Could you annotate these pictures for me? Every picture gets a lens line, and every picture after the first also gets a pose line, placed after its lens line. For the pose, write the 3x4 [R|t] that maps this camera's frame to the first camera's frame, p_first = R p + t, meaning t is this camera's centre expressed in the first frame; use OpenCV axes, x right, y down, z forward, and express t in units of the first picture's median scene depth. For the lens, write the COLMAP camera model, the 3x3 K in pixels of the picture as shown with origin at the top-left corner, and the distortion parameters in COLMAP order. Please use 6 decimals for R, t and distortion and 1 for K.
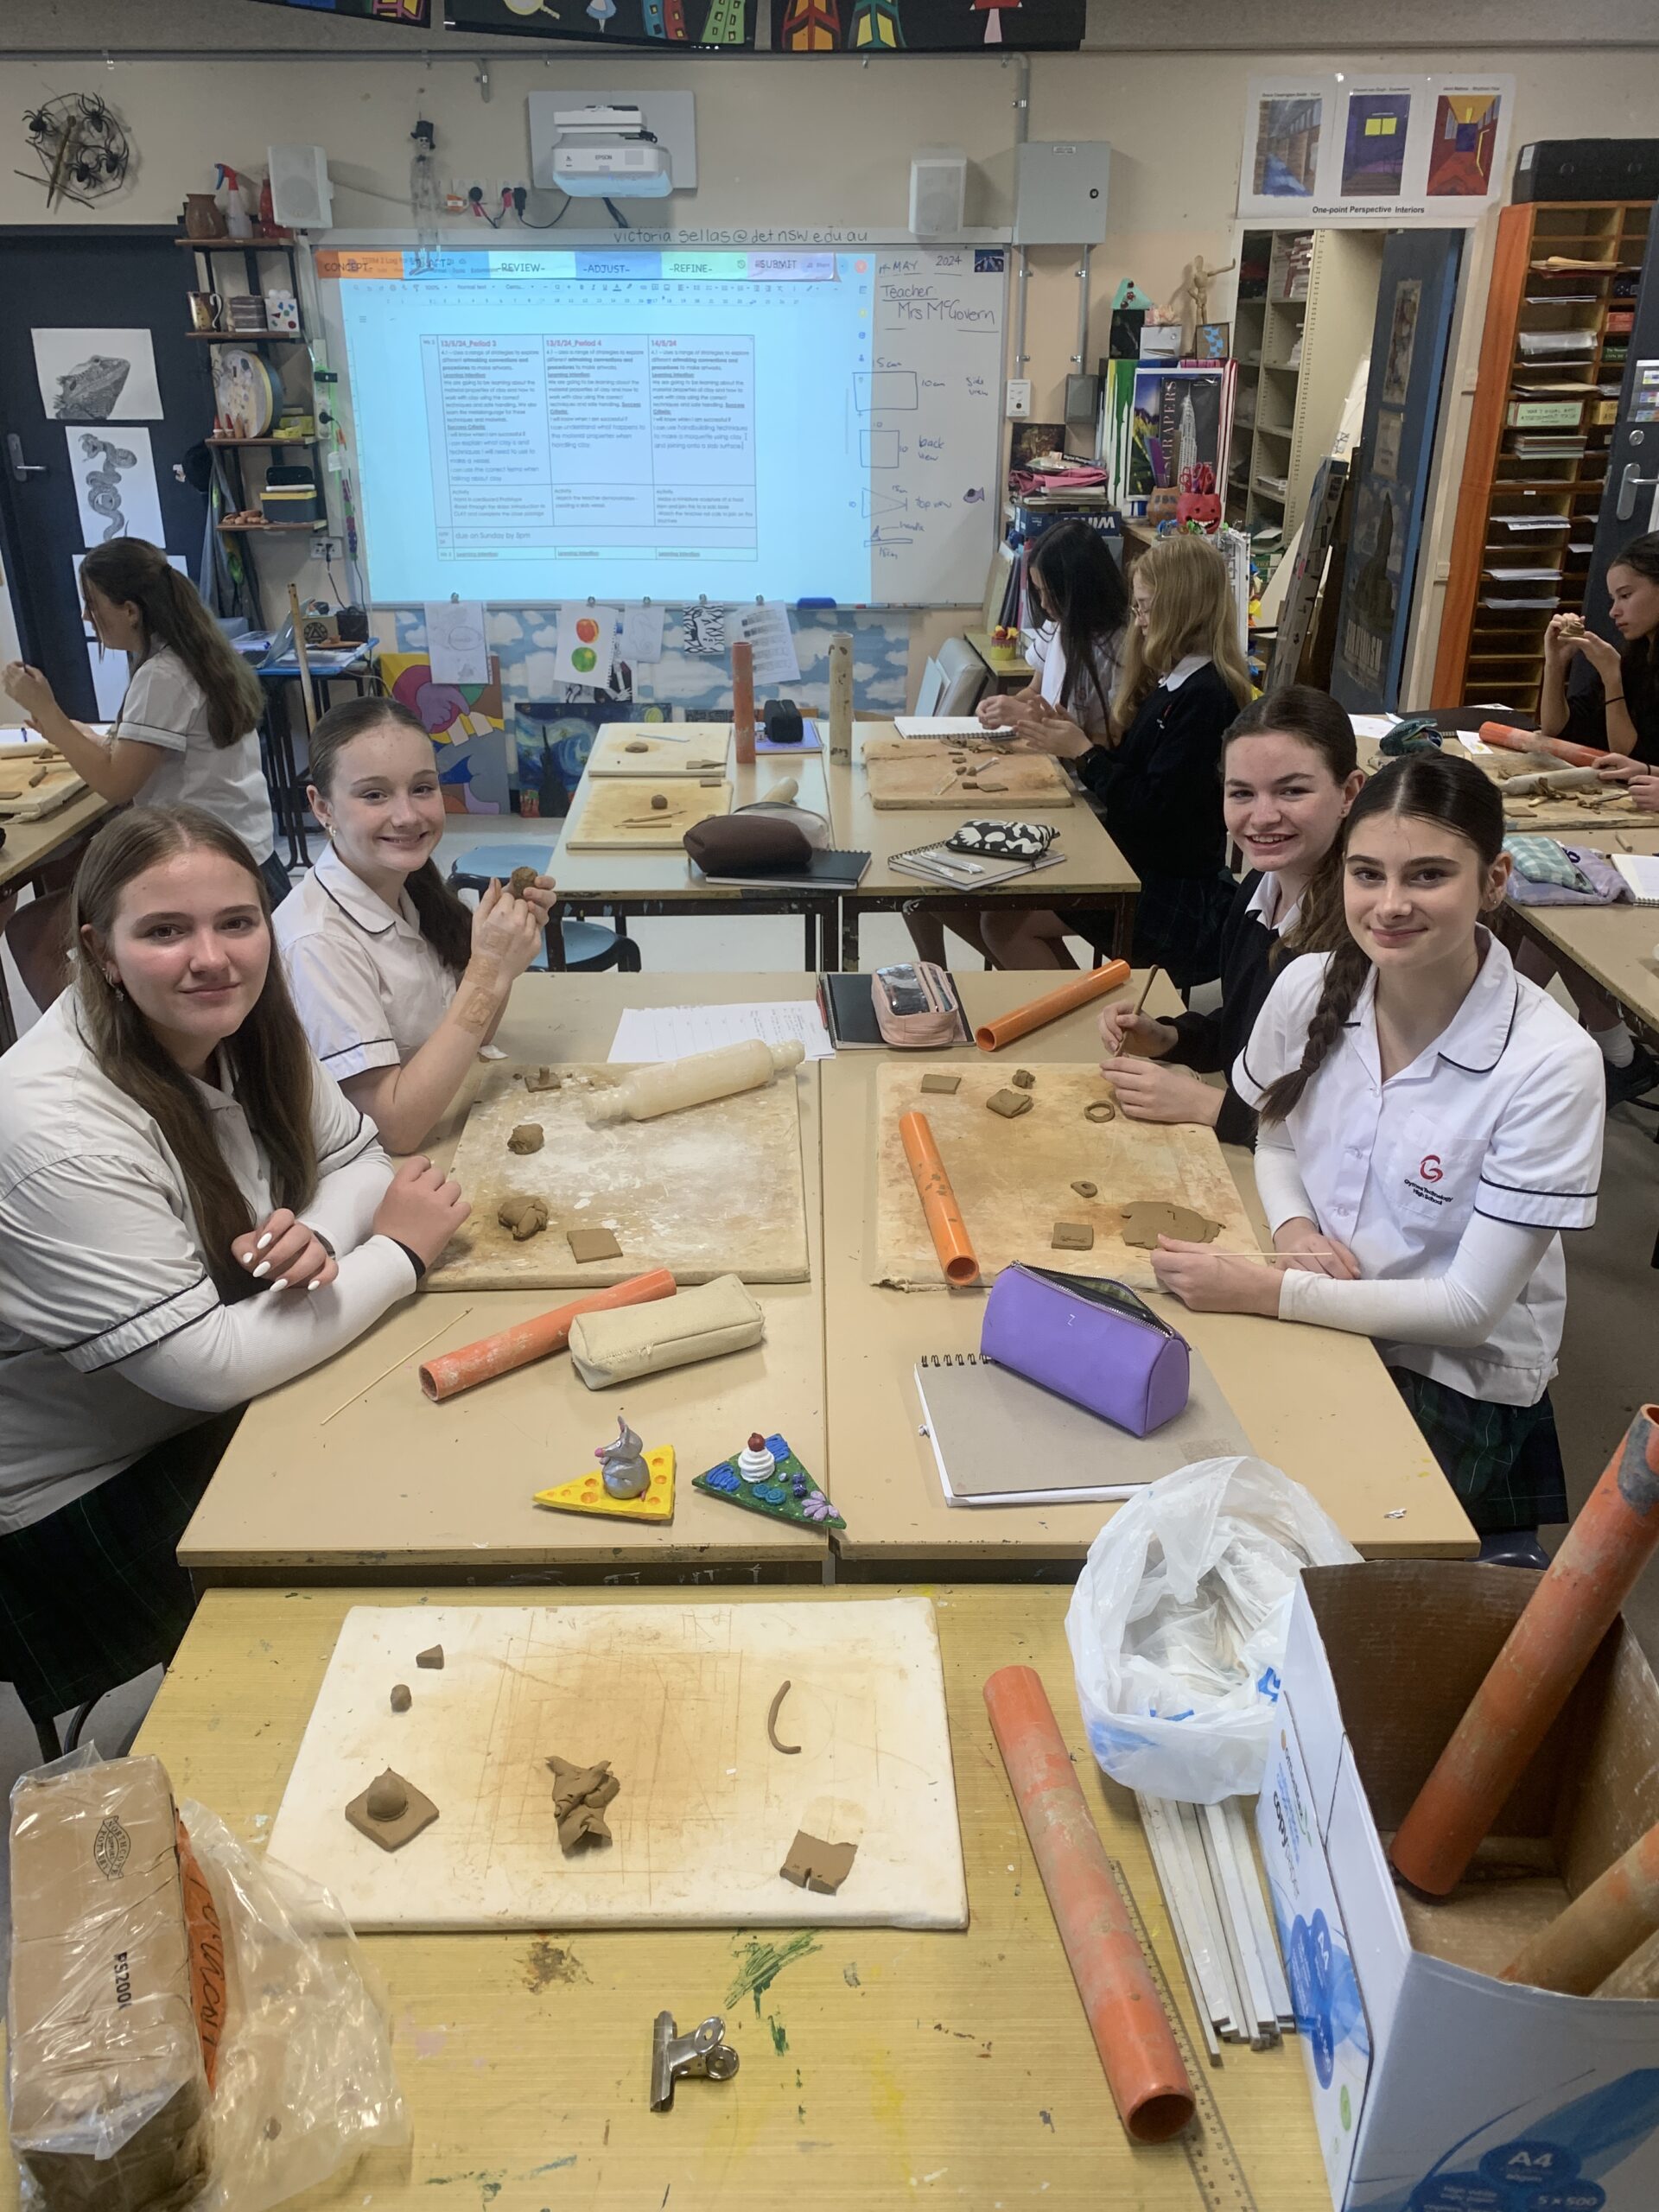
lens RADIAL K [[1691.2, 0, 822.3], [0, 1691.2, 1111.8], [0, 0, 1]] dist [0.009098, -0.006028]
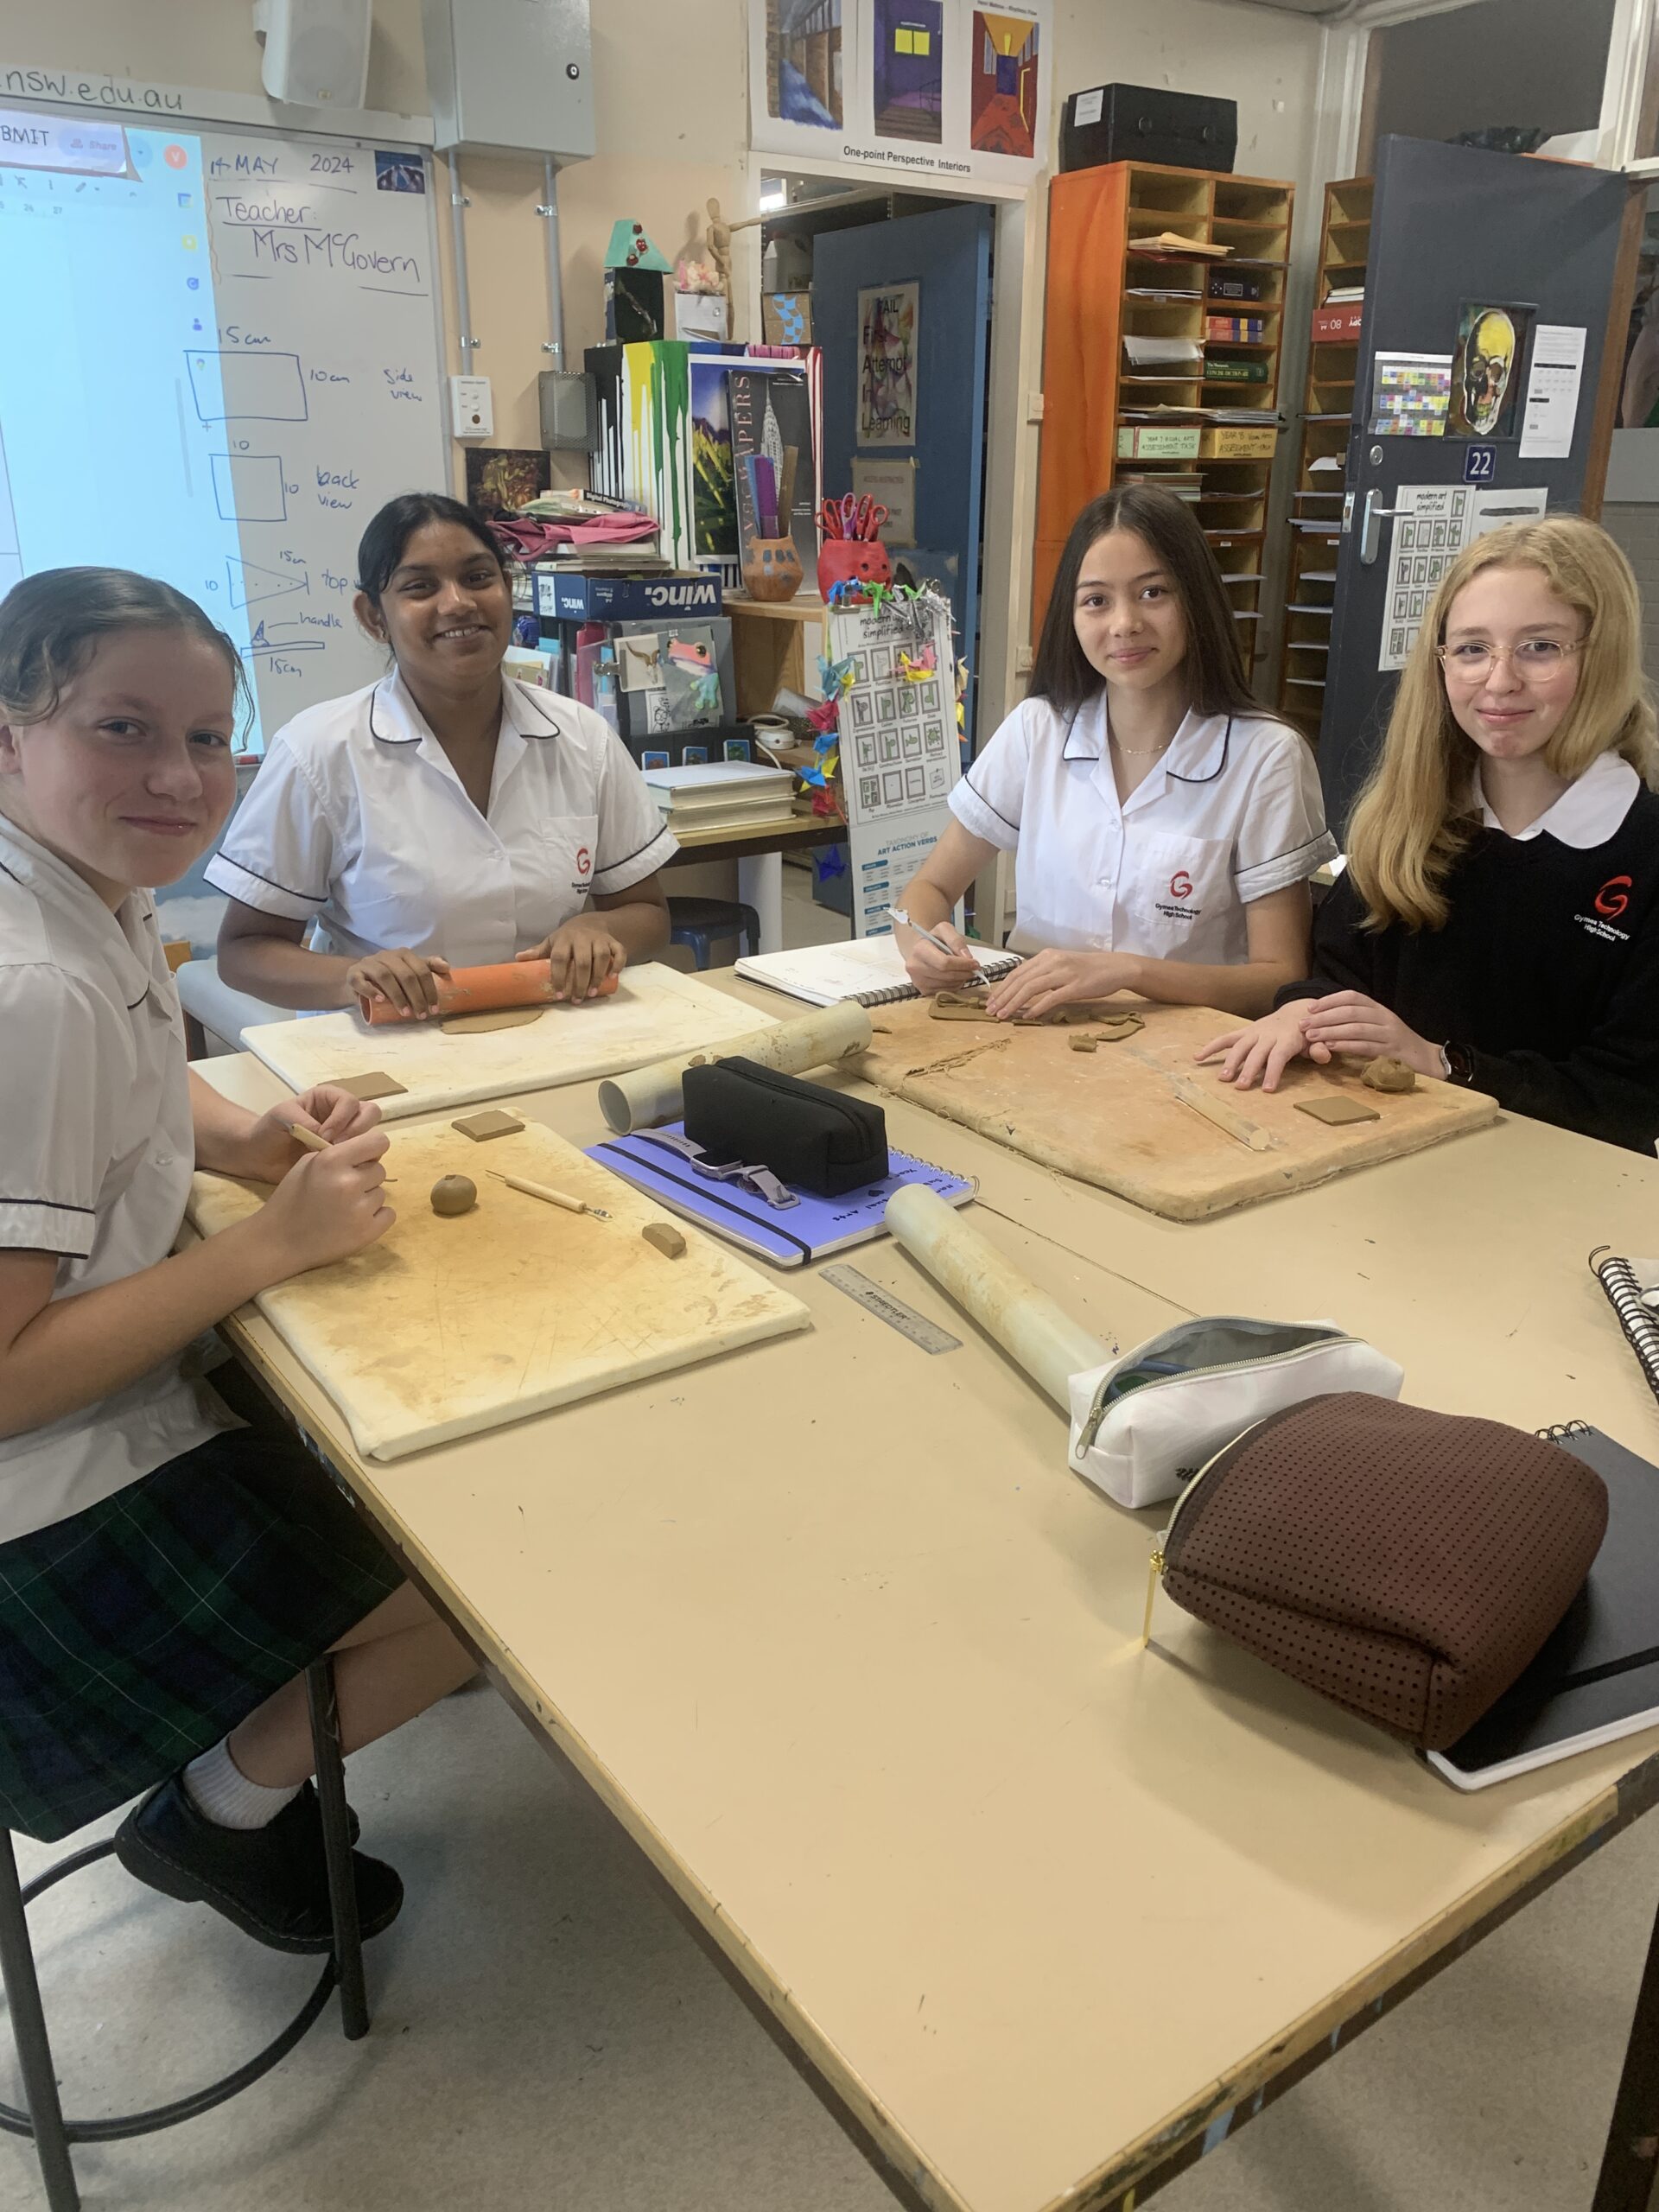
lens RADIAL K [[1691.2, 0, 836.7], [0, 1691.2, 1102.1], [0, 0, 1]] dist [0.009098, -0.006028]
pose [[0.826195, -0.183648, 0.532611, -0.150373], [0.230829, 0.972730, -0.022661, -0.141180], [-0.513925, 0.141665, 0.846057, 0.473978]]
